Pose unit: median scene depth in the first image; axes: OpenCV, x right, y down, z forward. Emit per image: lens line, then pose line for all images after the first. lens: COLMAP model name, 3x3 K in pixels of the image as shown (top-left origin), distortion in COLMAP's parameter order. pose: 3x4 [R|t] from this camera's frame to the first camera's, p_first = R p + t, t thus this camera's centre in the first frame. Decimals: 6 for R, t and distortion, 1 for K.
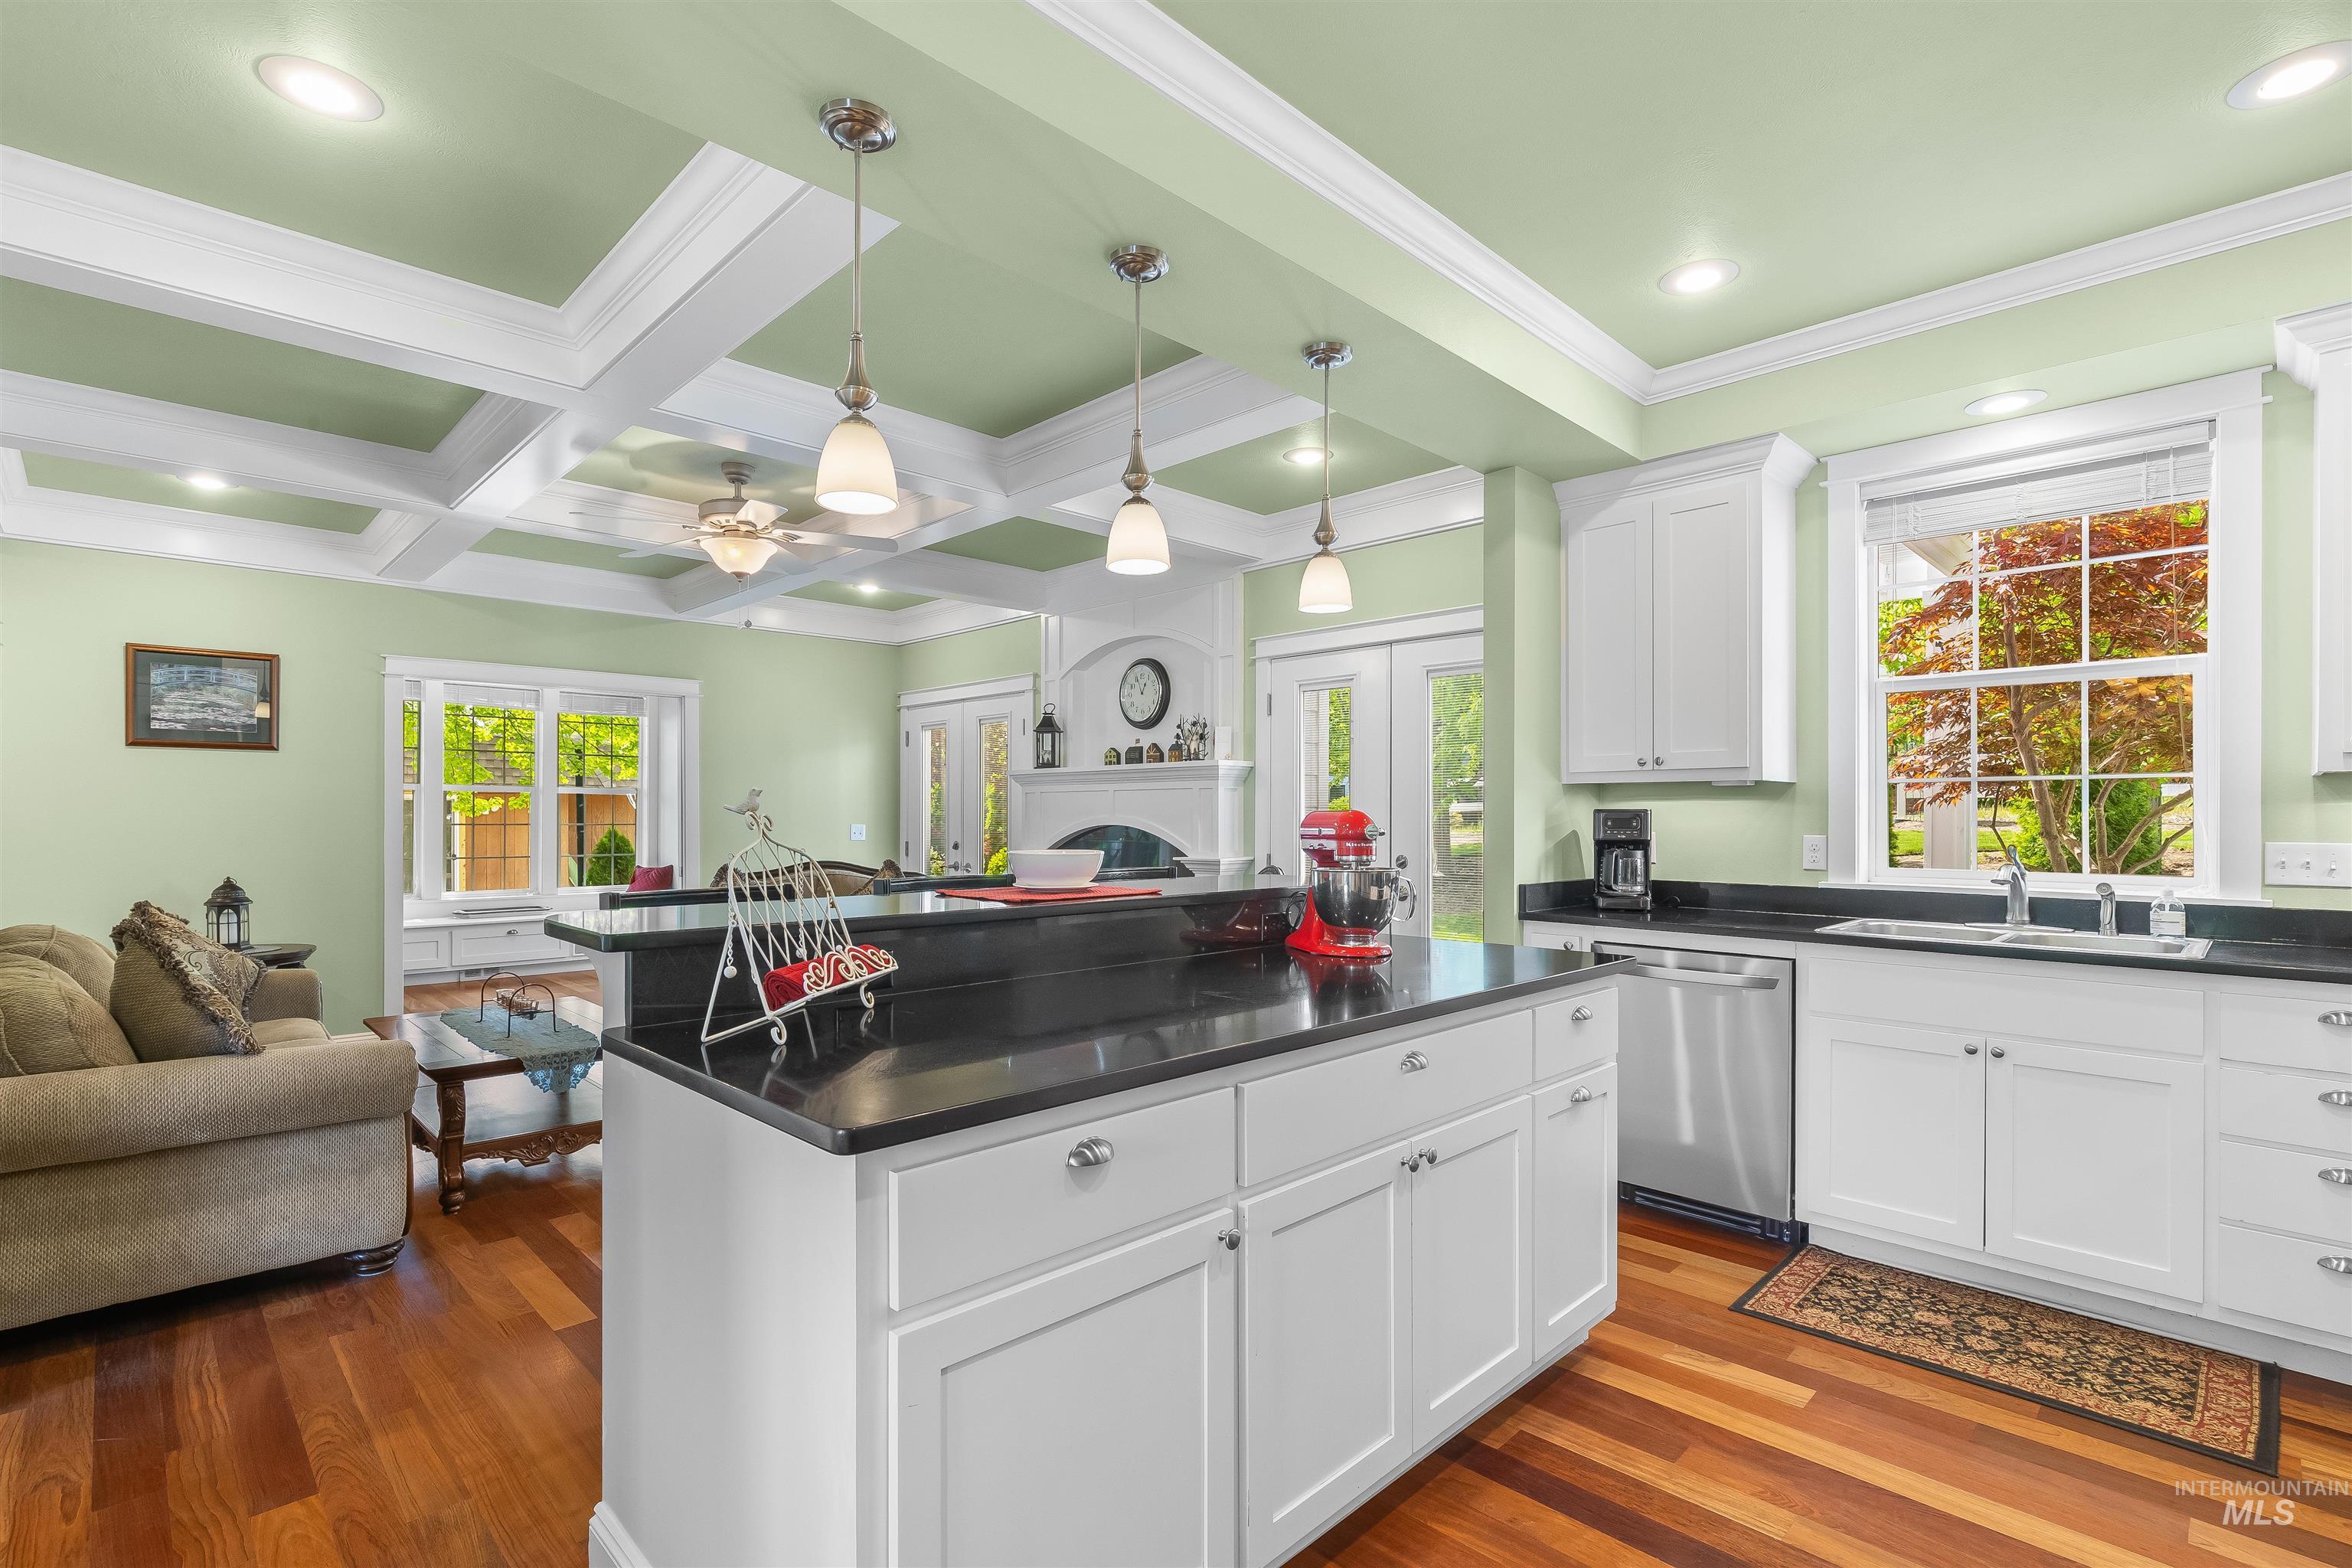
lens RADIAL K [[1086.3, 0, 1175.6], [0, 1086.3, 807.7], [0, 0, 1]] dist [0.000834, 0.000855]
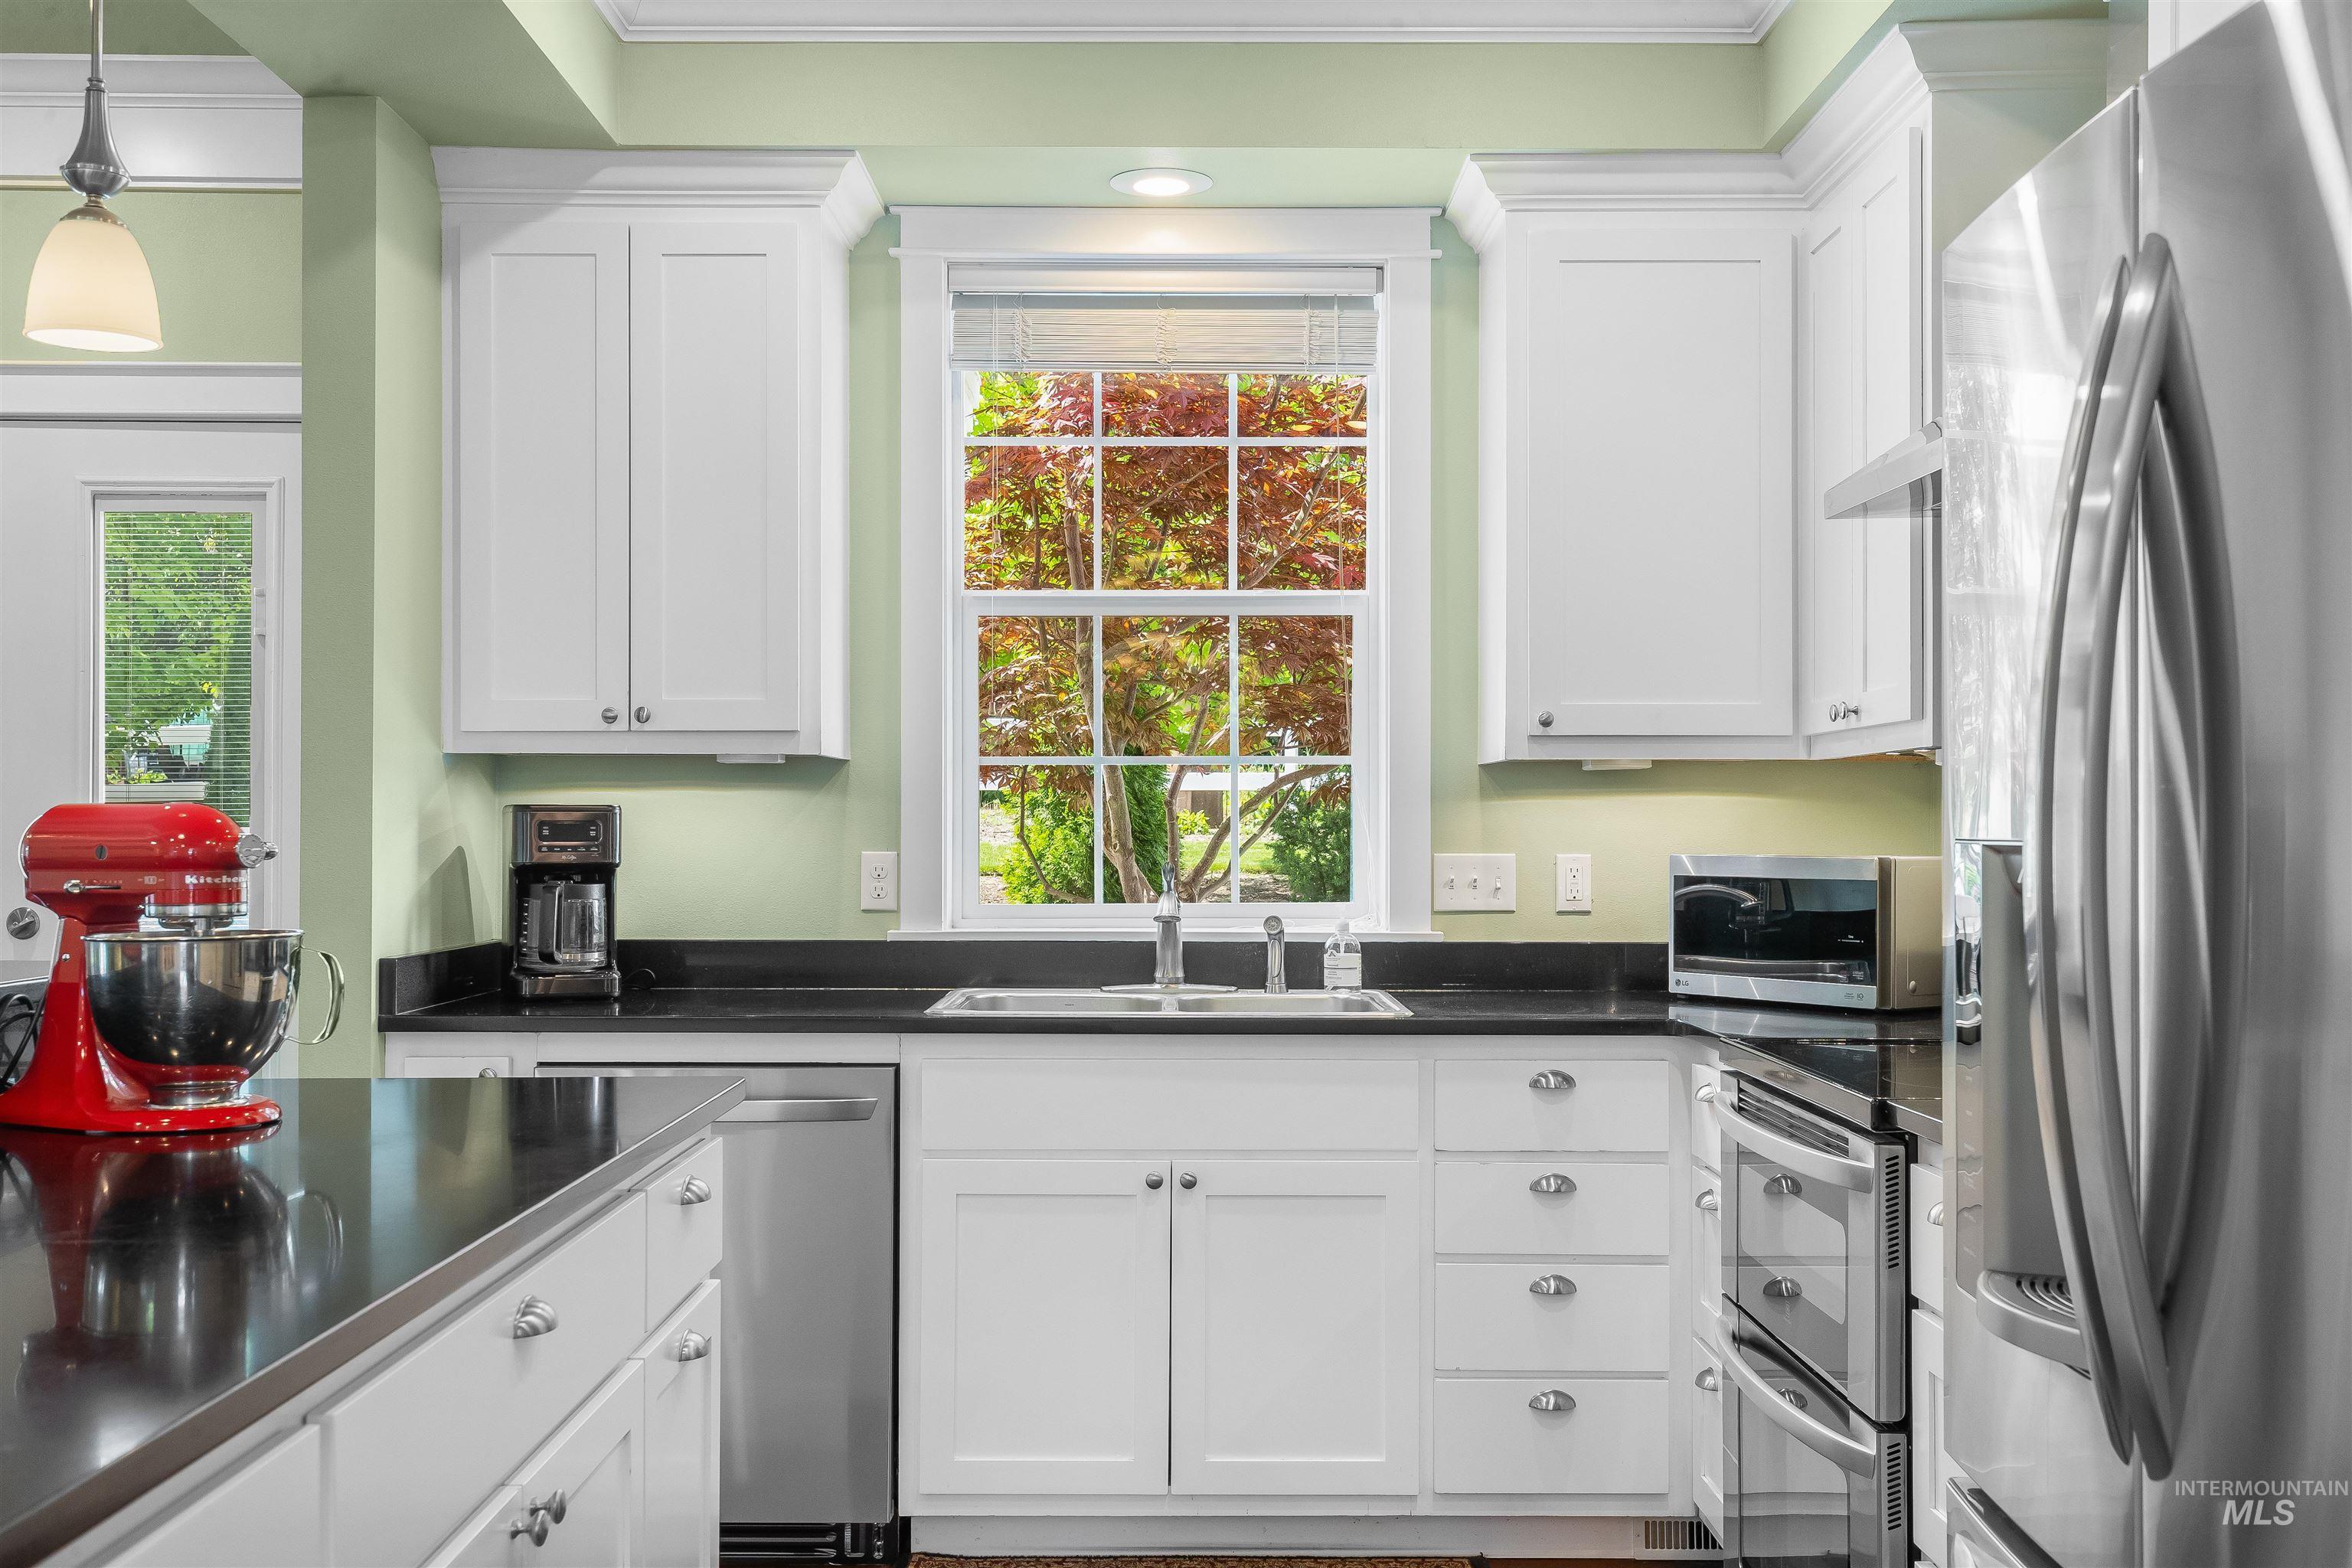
lens RADIAL K [[2234.3, 0, 1172.5], [0, 2234.3, 782.7], [0, 0, 1]] dist [0.030043, 0.000000]
pose [[0.705051, 0.012550, 0.709046, -0.175052], [-0.005905, 0.999913, -0.011826, 0.002126], [-0.709132, 0.004151, 0.705063, 0.051586]]
